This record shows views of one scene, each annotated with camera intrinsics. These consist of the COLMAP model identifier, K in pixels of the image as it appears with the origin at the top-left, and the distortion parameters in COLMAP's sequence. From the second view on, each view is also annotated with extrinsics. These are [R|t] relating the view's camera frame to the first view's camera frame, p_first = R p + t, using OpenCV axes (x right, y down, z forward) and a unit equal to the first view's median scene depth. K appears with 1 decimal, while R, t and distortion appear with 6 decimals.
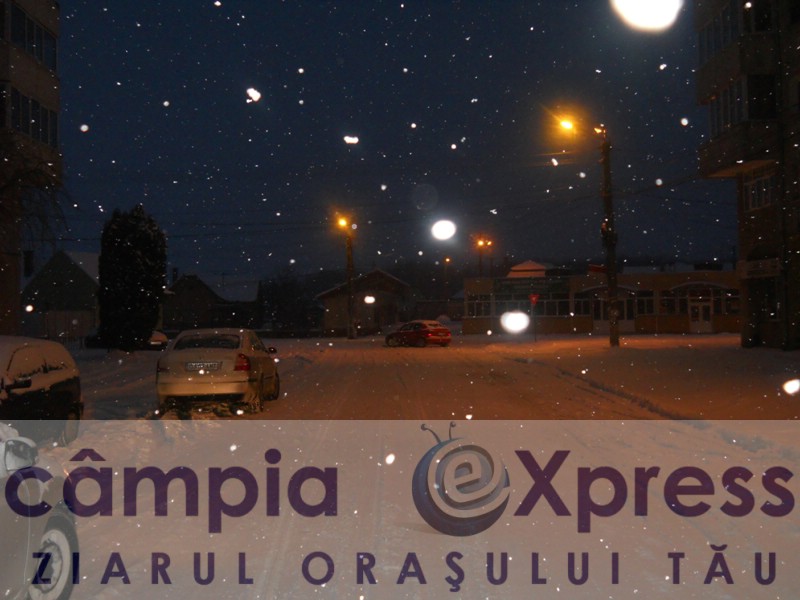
lens RADIAL K [[958.2, 0, 400.0], [0, 958.2, 300.0], [0, 0, 1]] dist [-0.001481, 0.016913]
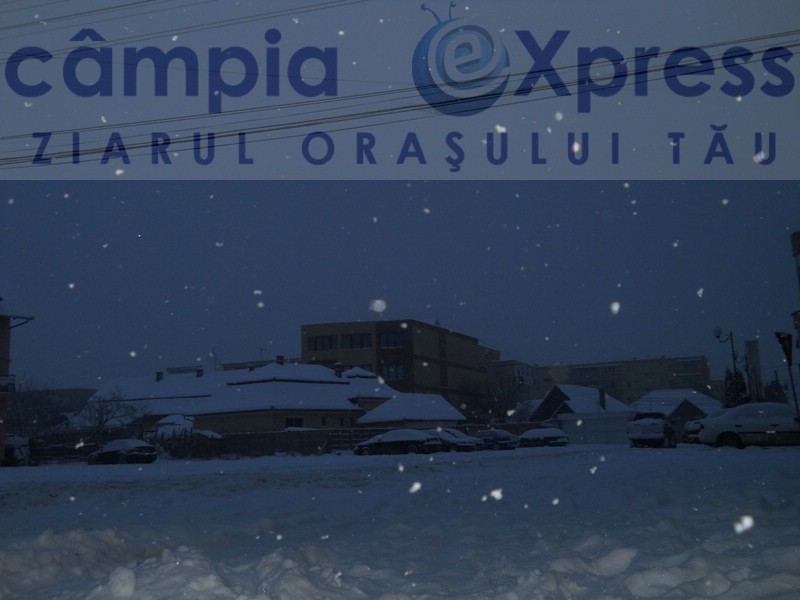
lens RADIAL K [[958.2, 0, 400.0], [0, 958.2, 300.0], [0, 0, 1]] dist [-0.001481, 0.016913]
pose [[1.000000, 0.000178, -0.000109, 0.000171], [-0.000178, 0.999995, -0.003140, 0.442193], [0.000109, 0.003140, 0.999995, 0.000520]]
